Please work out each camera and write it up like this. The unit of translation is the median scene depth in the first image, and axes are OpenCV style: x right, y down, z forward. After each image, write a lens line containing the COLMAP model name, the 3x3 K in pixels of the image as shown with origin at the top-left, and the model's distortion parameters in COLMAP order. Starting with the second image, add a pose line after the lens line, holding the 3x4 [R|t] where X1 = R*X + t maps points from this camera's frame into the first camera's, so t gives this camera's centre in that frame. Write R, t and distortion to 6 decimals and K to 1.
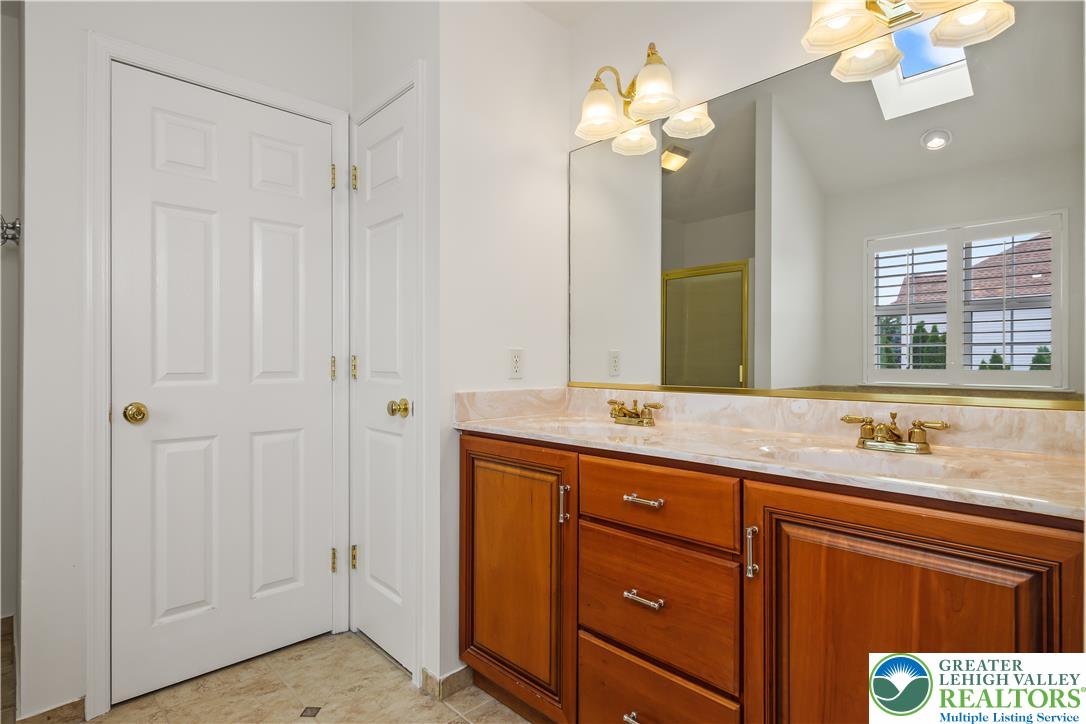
lens RADIAL K [[545.4, 0, 545.5], [0, 545.4, 361.3], [0, 0, 1]] dist [0.003165, -0.000165]
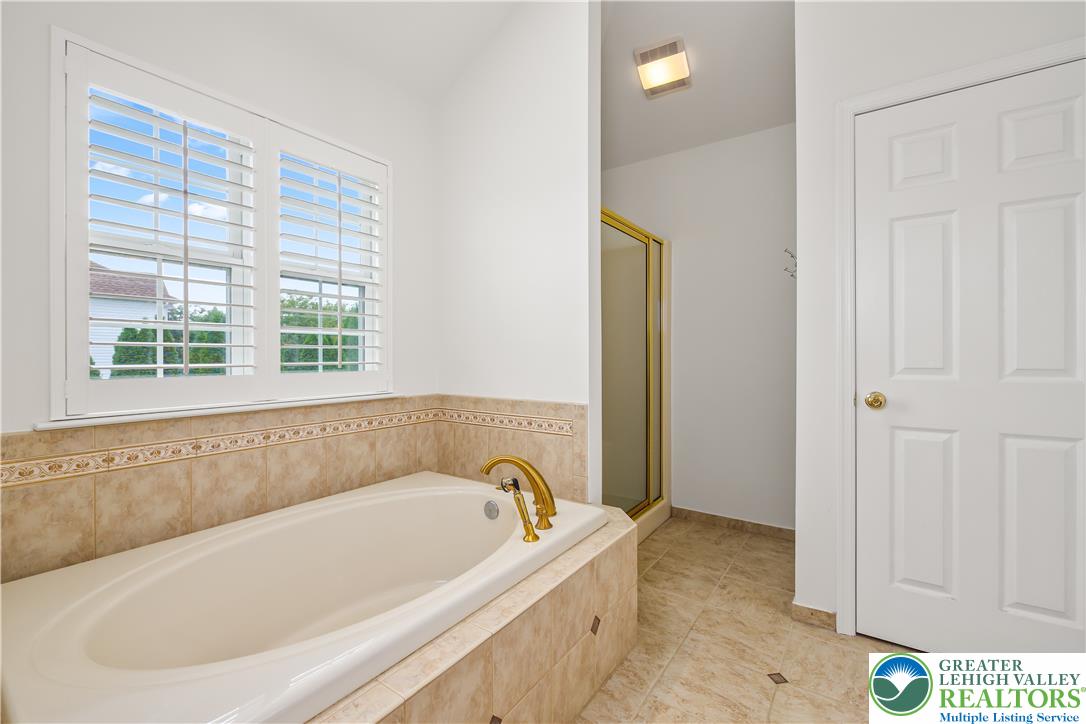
lens RADIAL K [[464.6, 0, 543.3], [0, 464.6, 358.6], [0, 0, 1]] dist [-0.010926, 0.002064]
pose [[0.197680, 0.001543, -0.980265, 0.089734], [0.001529, 0.999997, 0.001882, -0.000032], [0.980265, -0.001871, 0.197677, 0.085108]]
